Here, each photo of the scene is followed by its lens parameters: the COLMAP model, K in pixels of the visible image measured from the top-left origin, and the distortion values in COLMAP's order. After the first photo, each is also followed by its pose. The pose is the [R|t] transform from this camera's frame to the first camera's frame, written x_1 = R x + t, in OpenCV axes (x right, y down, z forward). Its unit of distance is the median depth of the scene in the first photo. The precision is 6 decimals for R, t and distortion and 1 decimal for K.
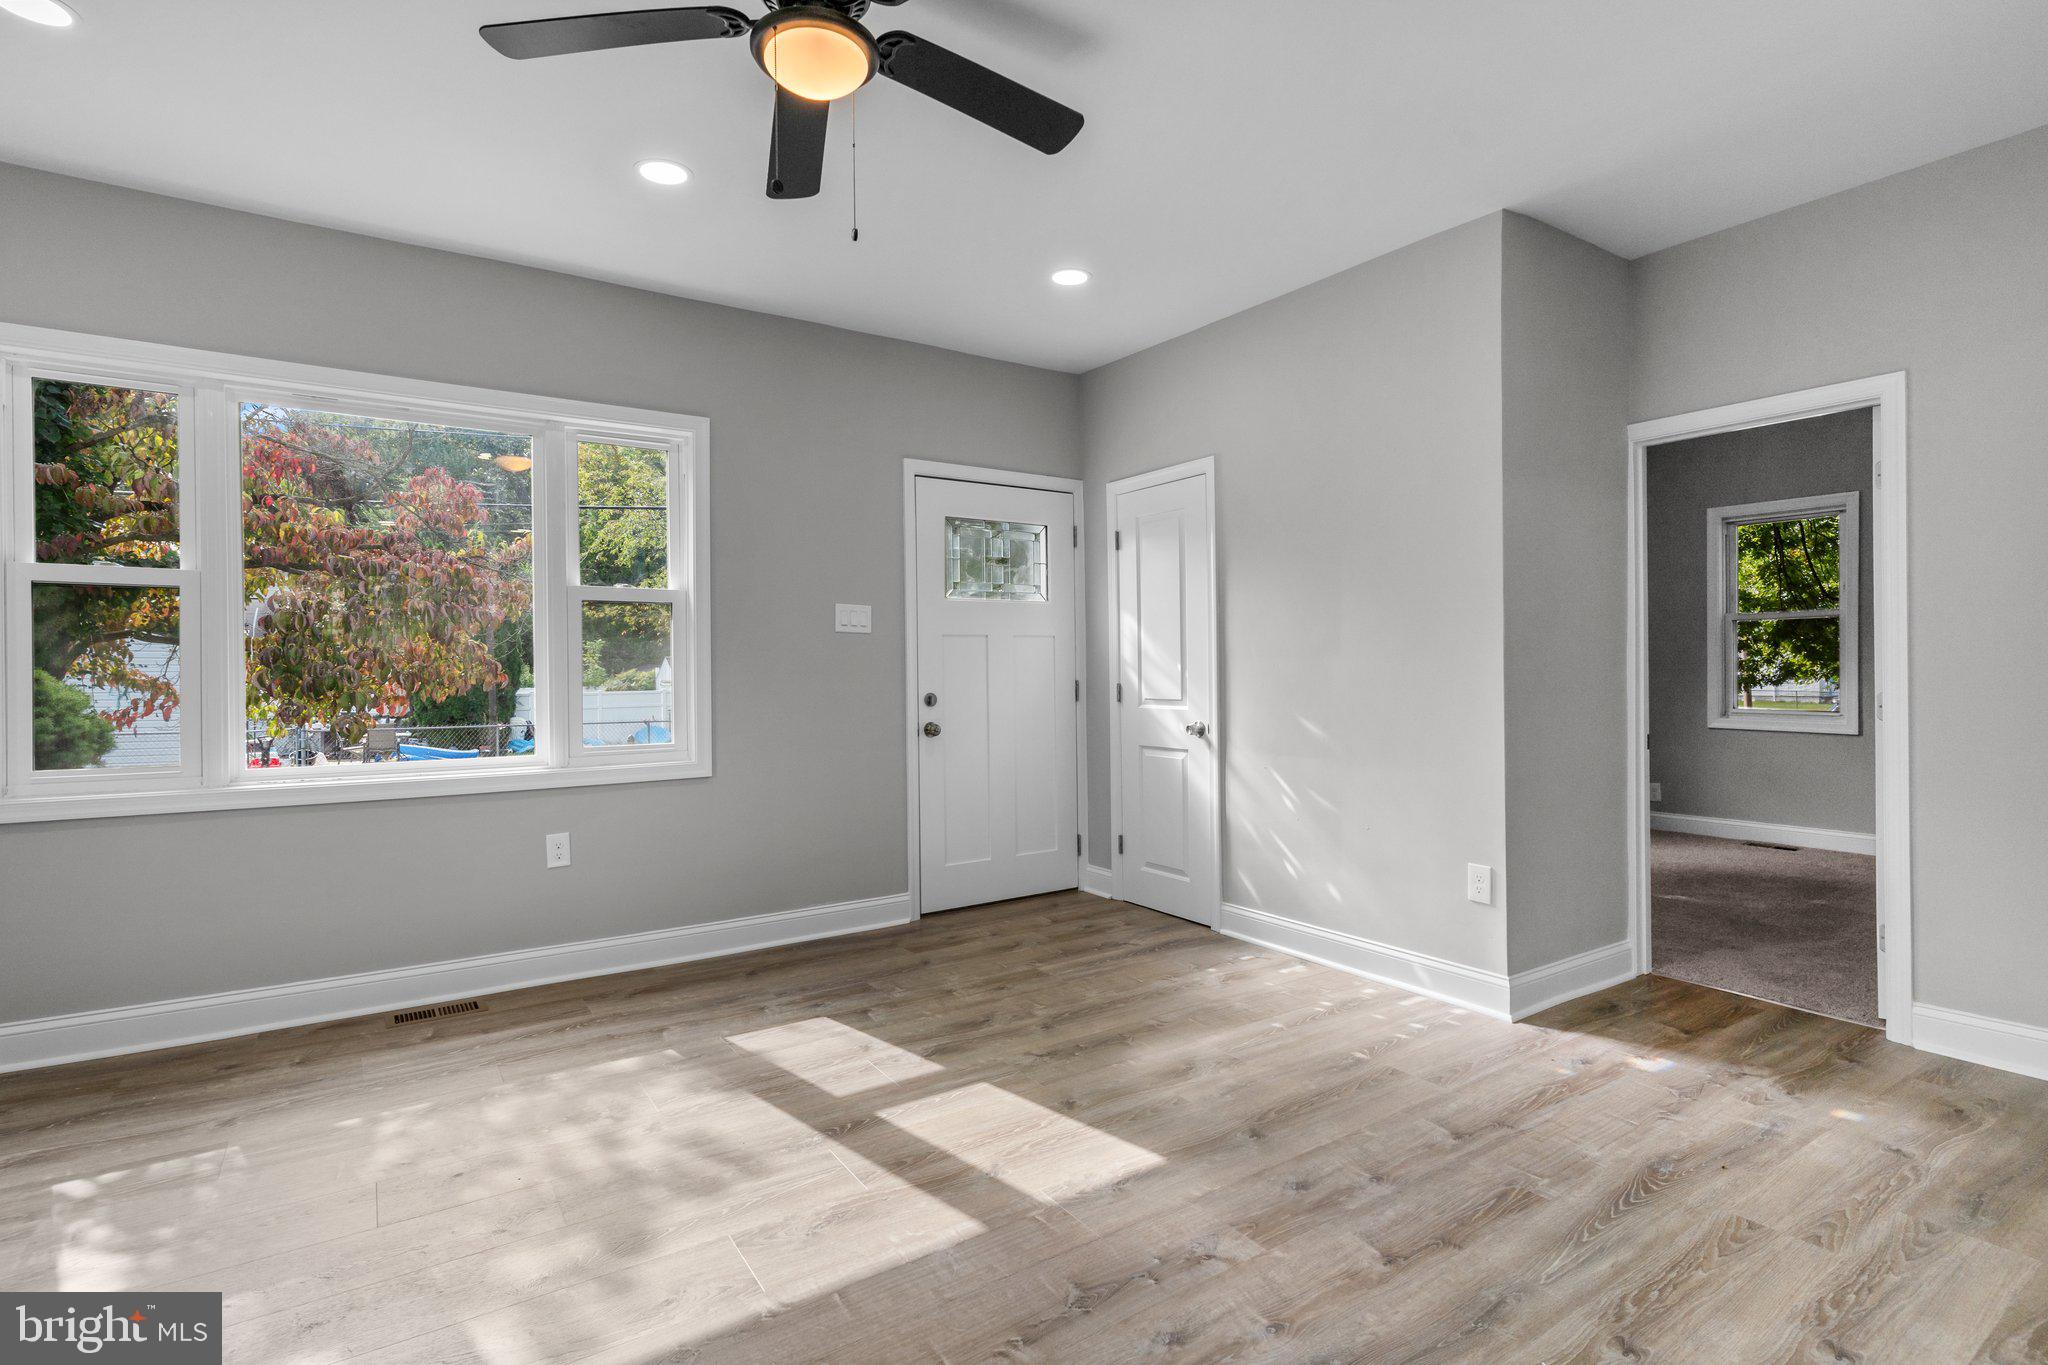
lens RADIAL K [[983.7, 0, 1018.9], [0, 983.7, 665.0], [0, 0, 1]] dist [0.000132, -0.000262]
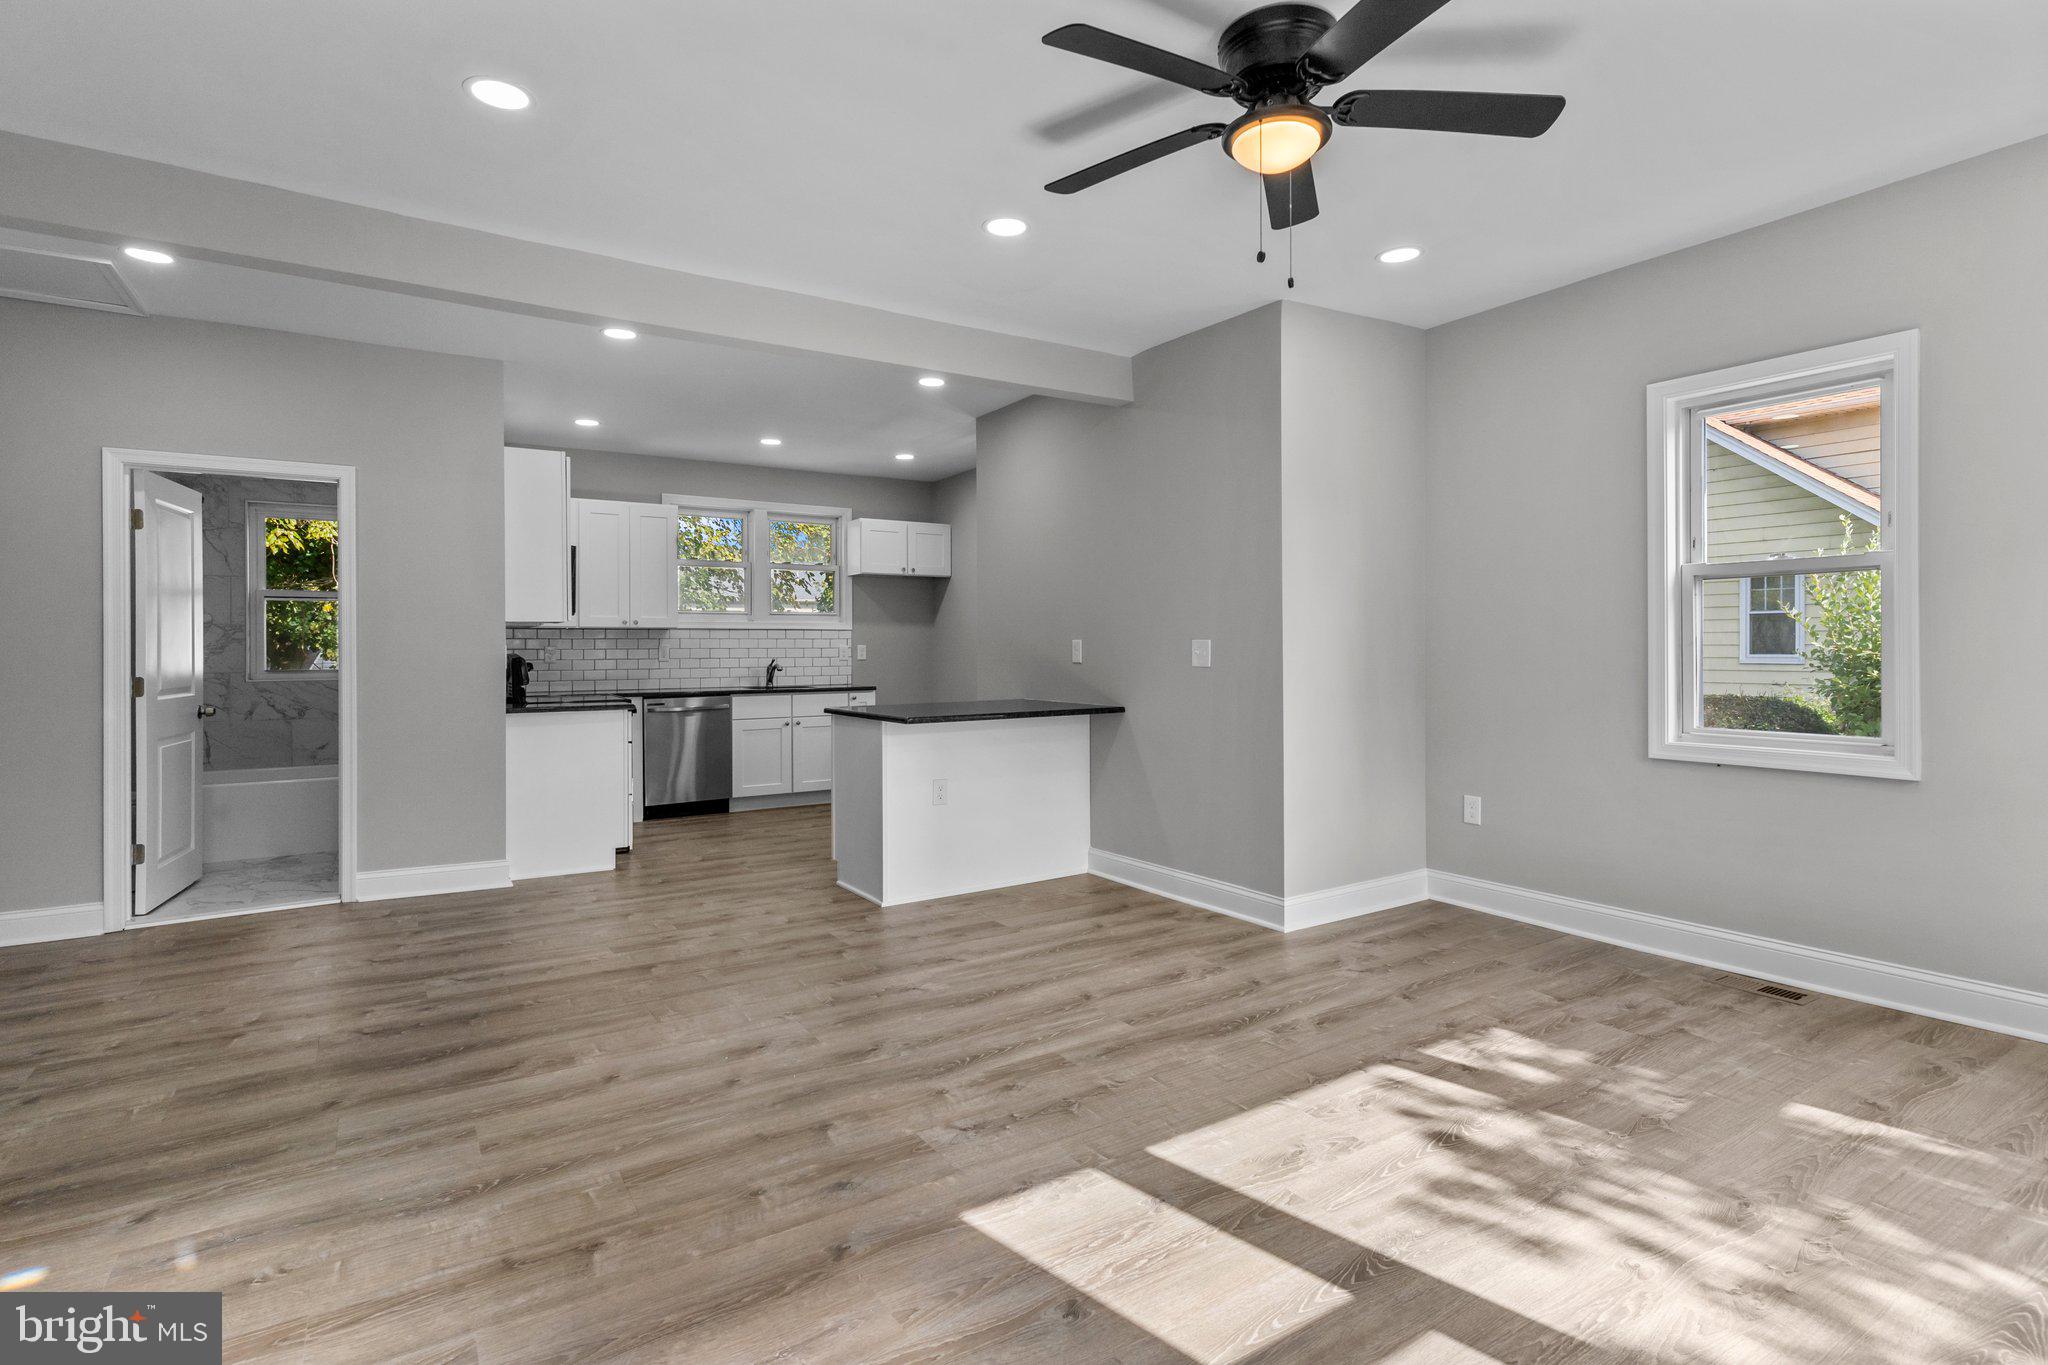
lens RADIAL K [[987.5, 0, 1024.0], [0, 987.5, 650.1], [0, 0, 1]] dist [0.001304, 0.000605]
pose [[-0.999825, 0.013972, 0.012477, 0.061809], [0.013925, 0.999895, -0.003911, -0.003325], [-0.012531, -0.003737, -0.999915, 1.488267]]
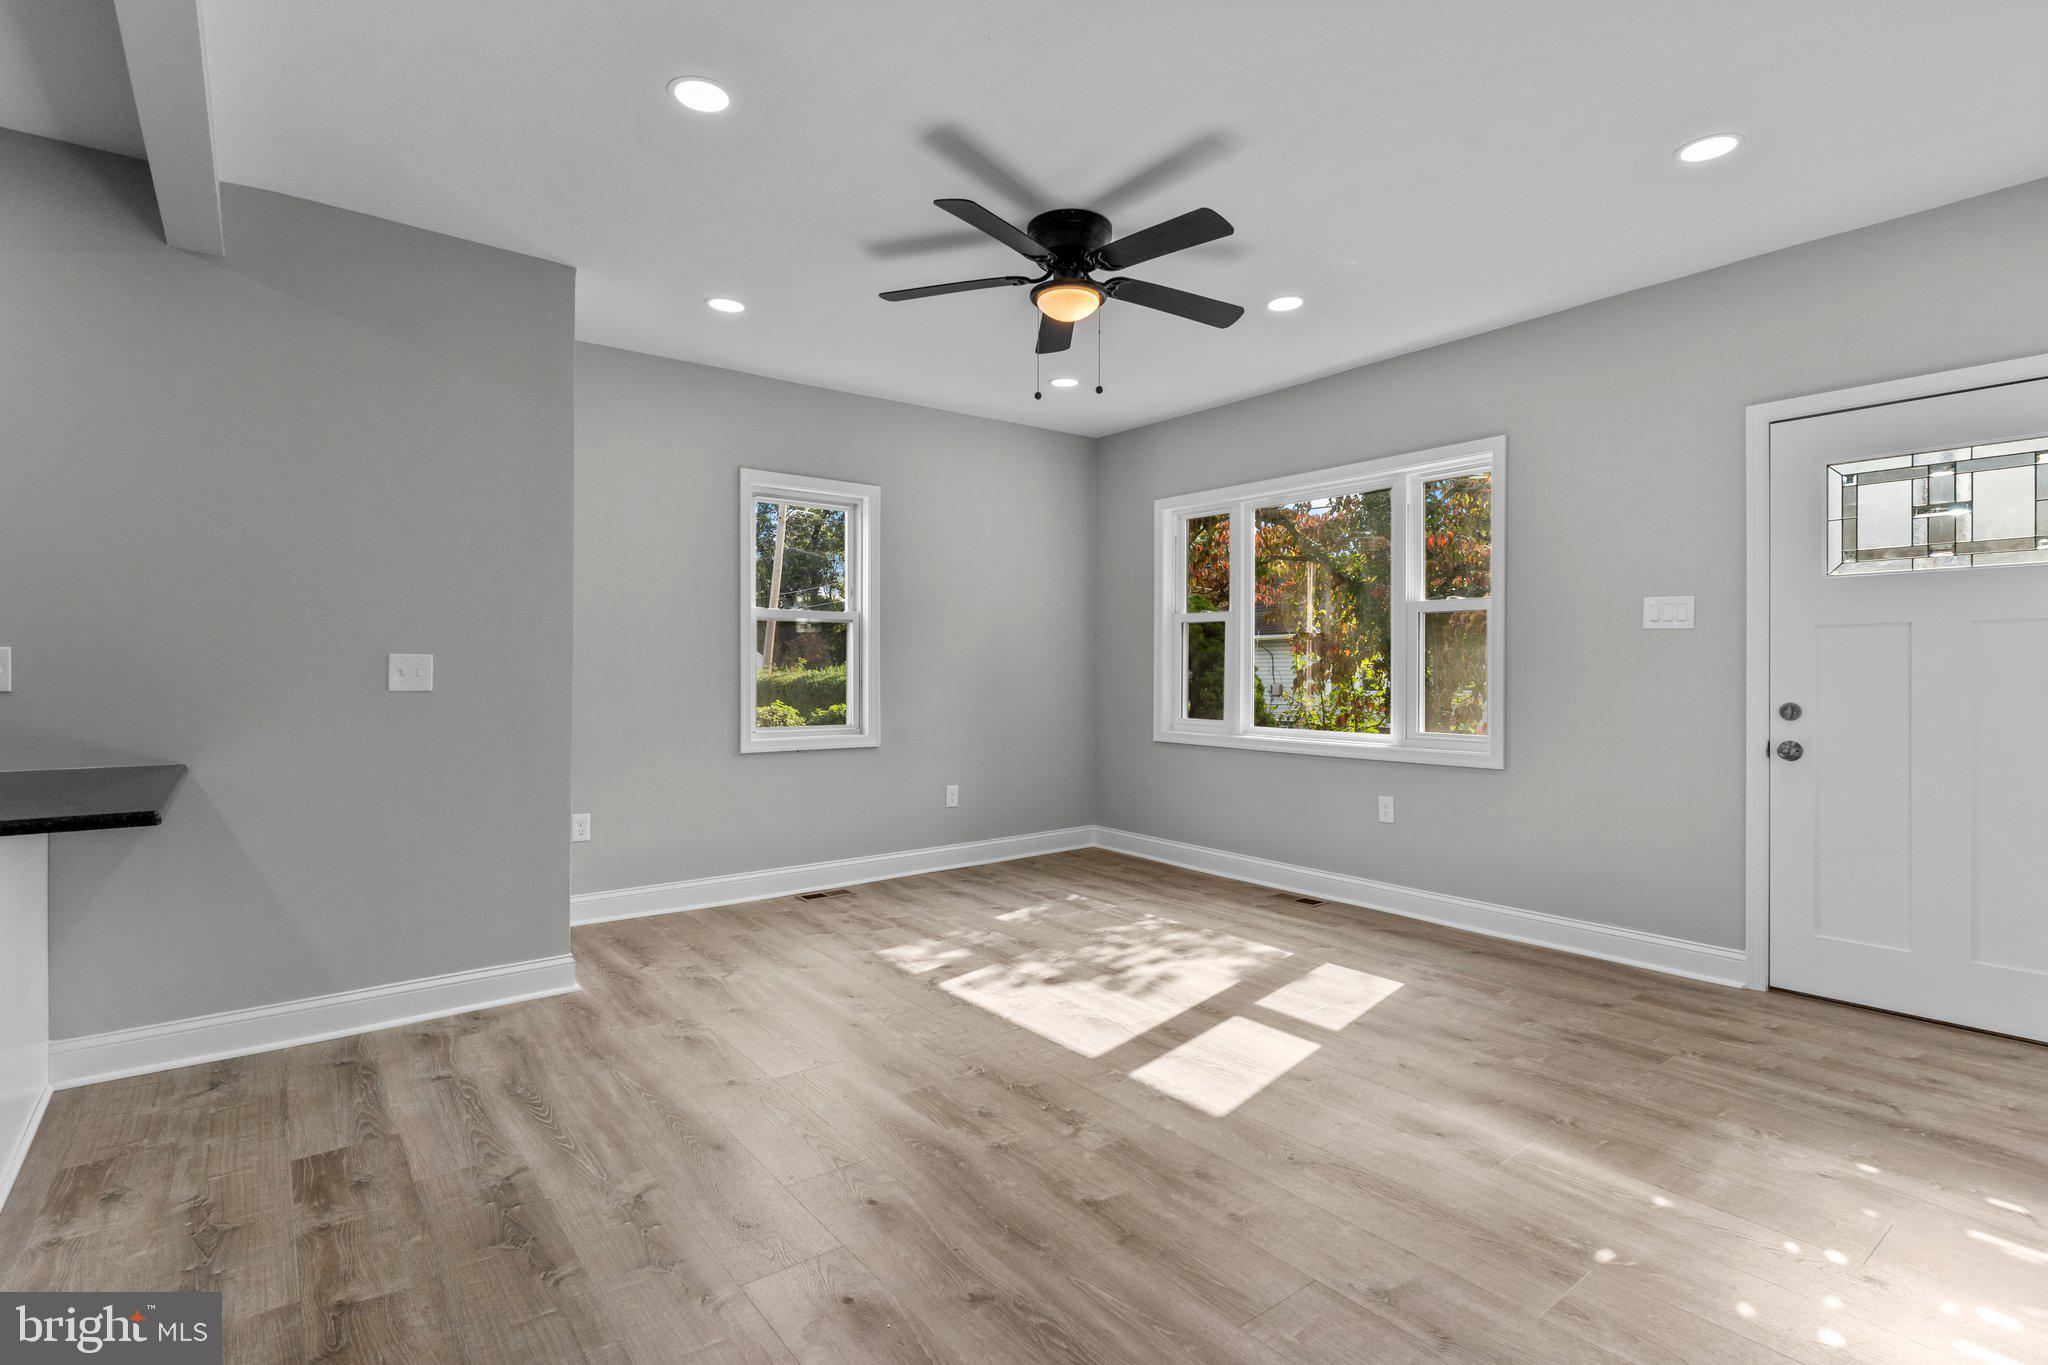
lens RADIAL K [[978.1, 0, 1032.3], [0, 978.1, 672.5], [0, 0, 1]] dist [-0.000383, -0.000399]
pose [[0.077254, 0.012199, -0.996937, 0.967114], [0.004685, 0.999910, 0.012598, -0.011643], [0.997000, -0.005644, 0.077190, 0.554499]]
